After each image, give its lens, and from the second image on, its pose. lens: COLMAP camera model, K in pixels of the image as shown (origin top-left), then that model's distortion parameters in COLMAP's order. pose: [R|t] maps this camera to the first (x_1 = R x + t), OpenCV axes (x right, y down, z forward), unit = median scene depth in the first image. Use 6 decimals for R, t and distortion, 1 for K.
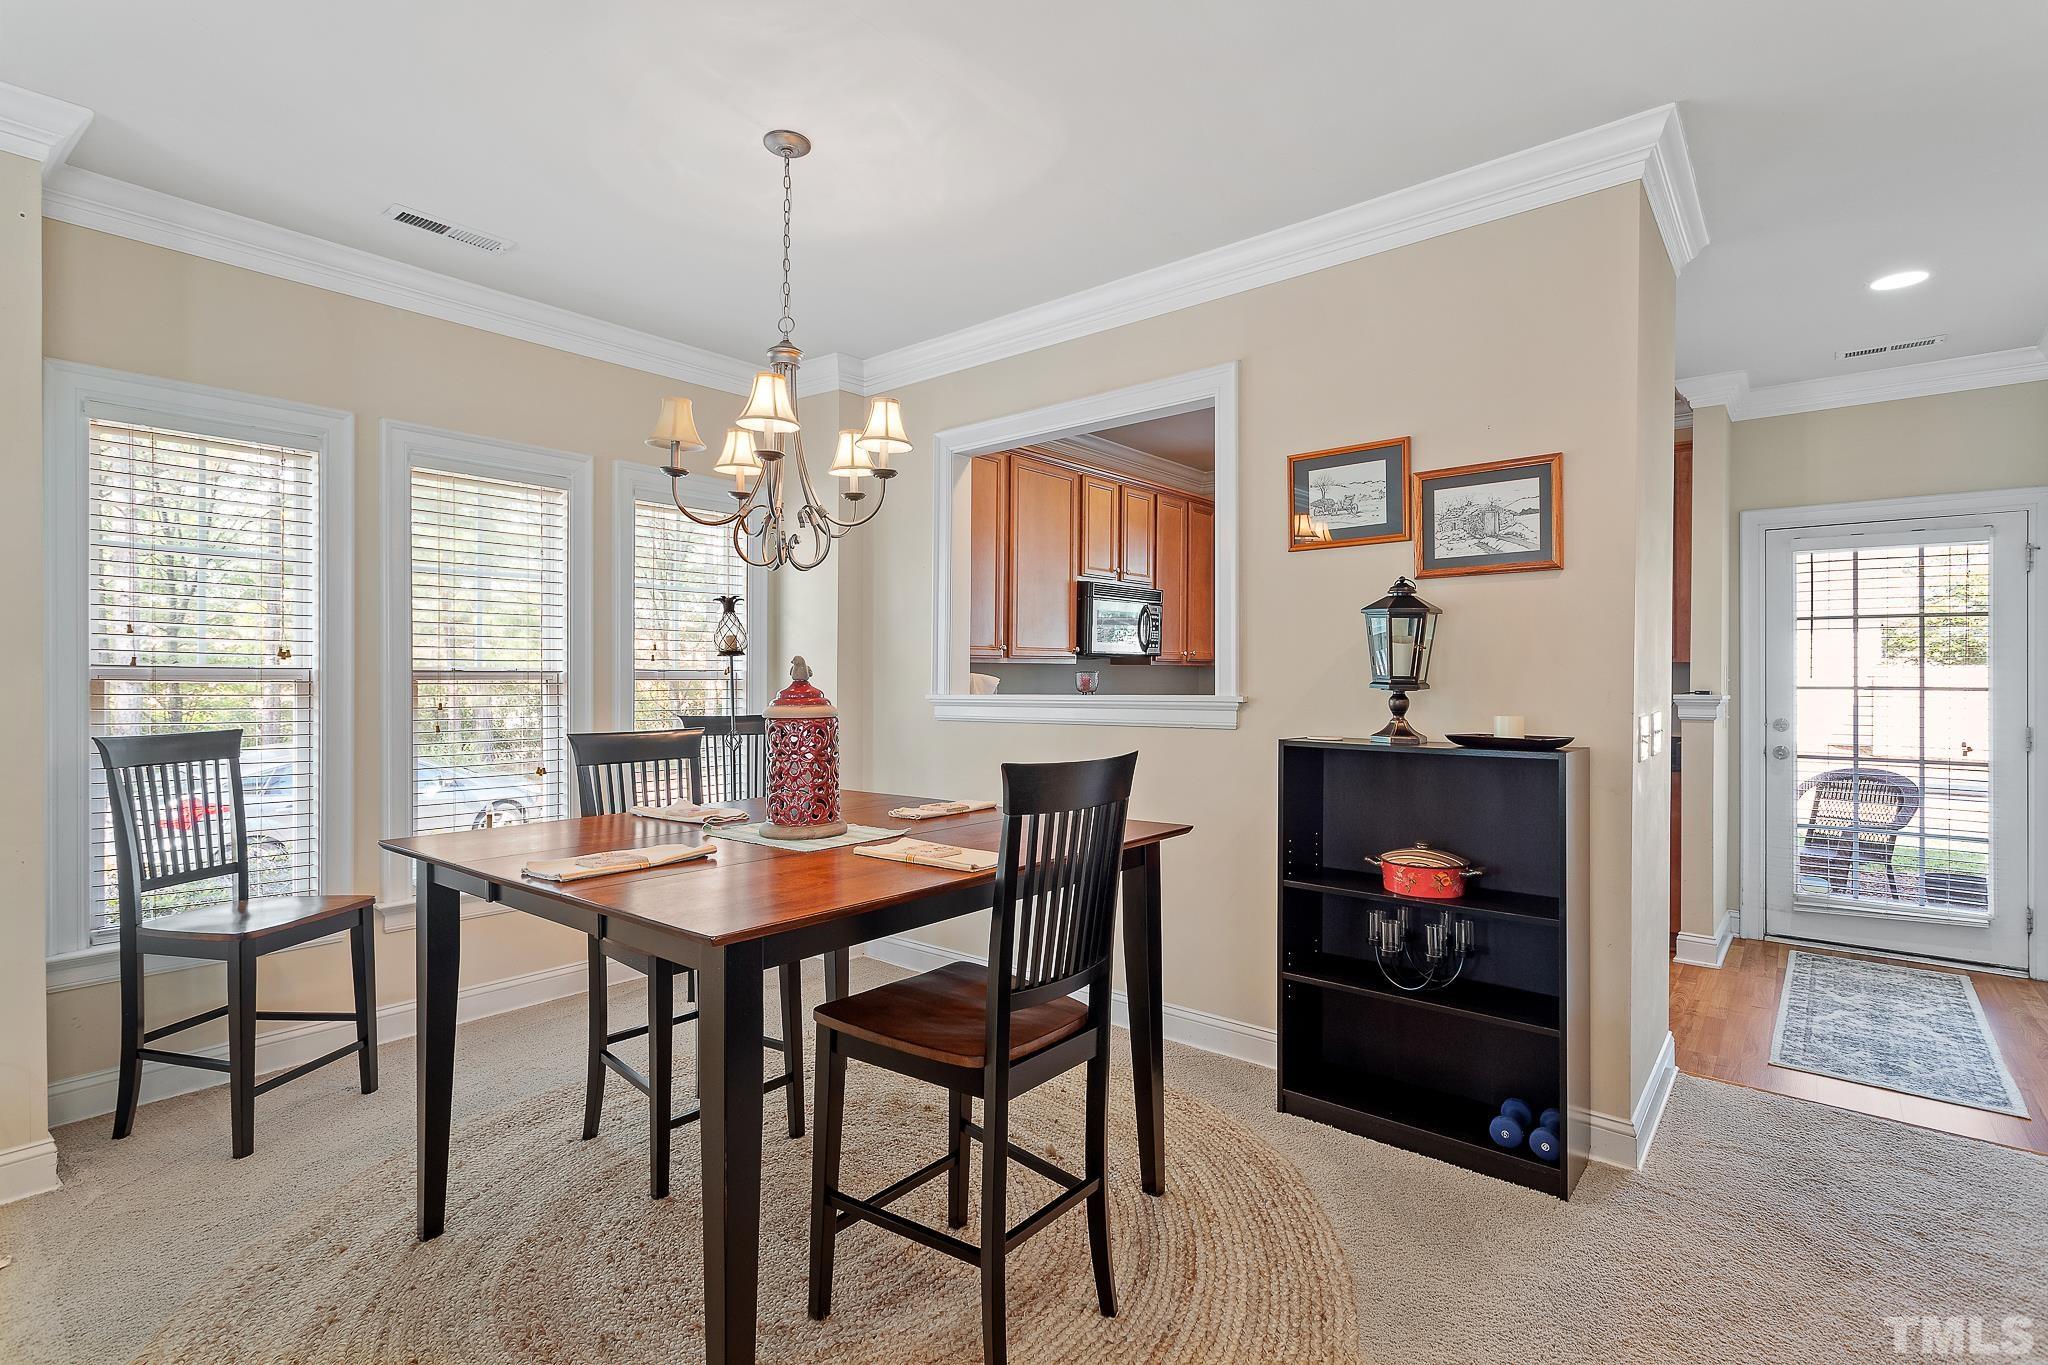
lens RADIAL K [[988.2, 0, 1033.9], [0, 988.2, 678.6], [0, 0, 1]] dist [-0.001676, 0.000451]
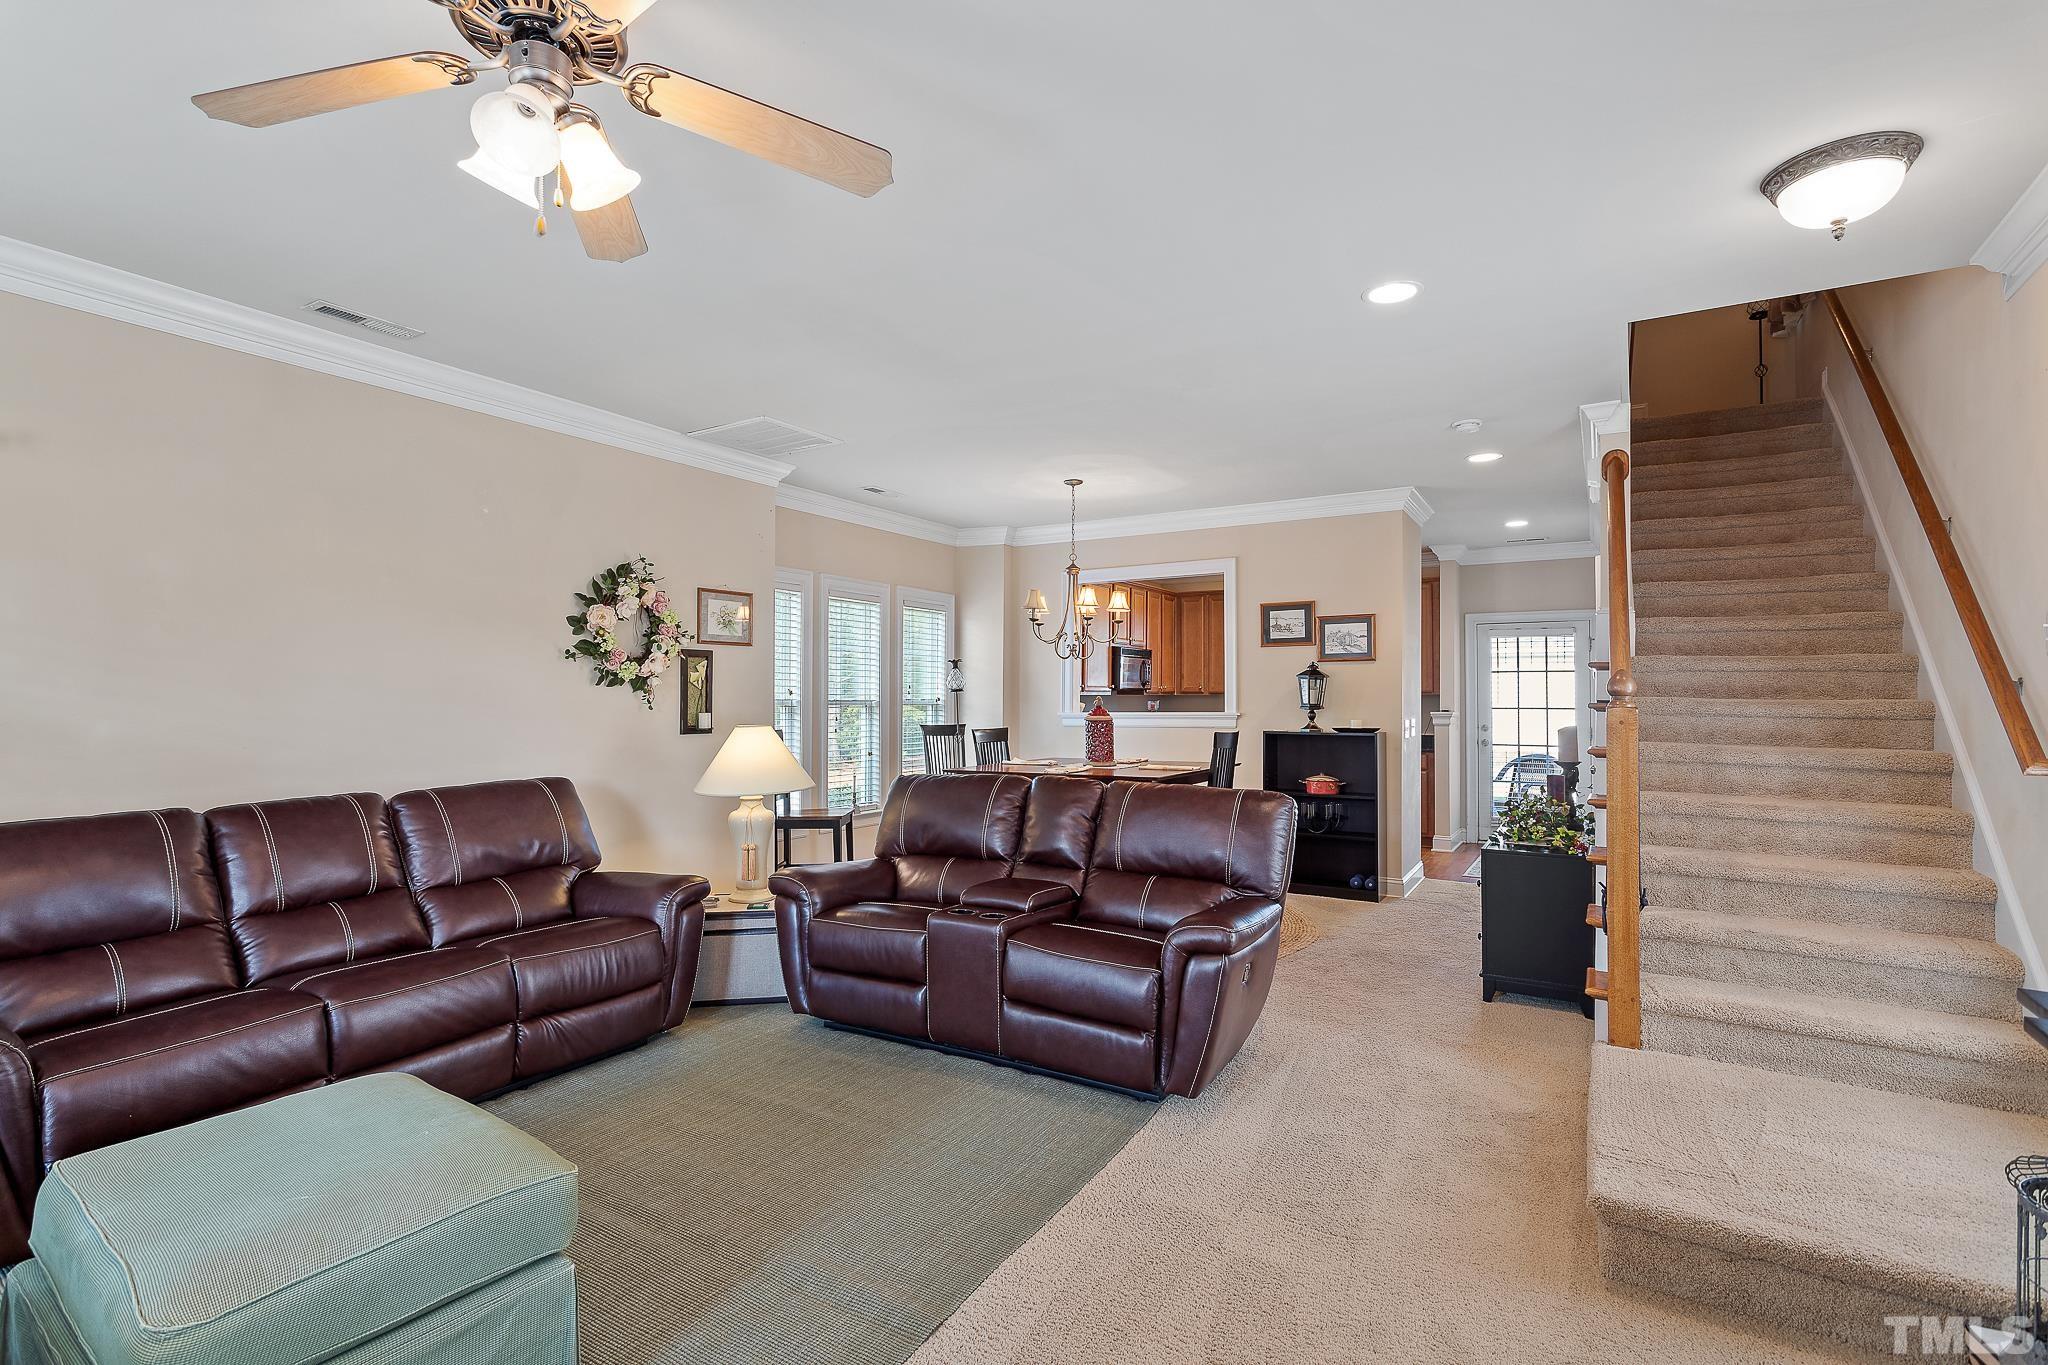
lens RADIAL K [[988.2, 0, 1045.0], [0, 988.2, 688.9], [0, 0, 1]] dist [-0.001676, 0.000451]
pose [[0.986277, 0.001687, 0.165093, -0.641076], [0.000042, 0.999945, -0.010468, -0.013120], [-0.165102, 0.010332, 0.986222, -1.209741]]
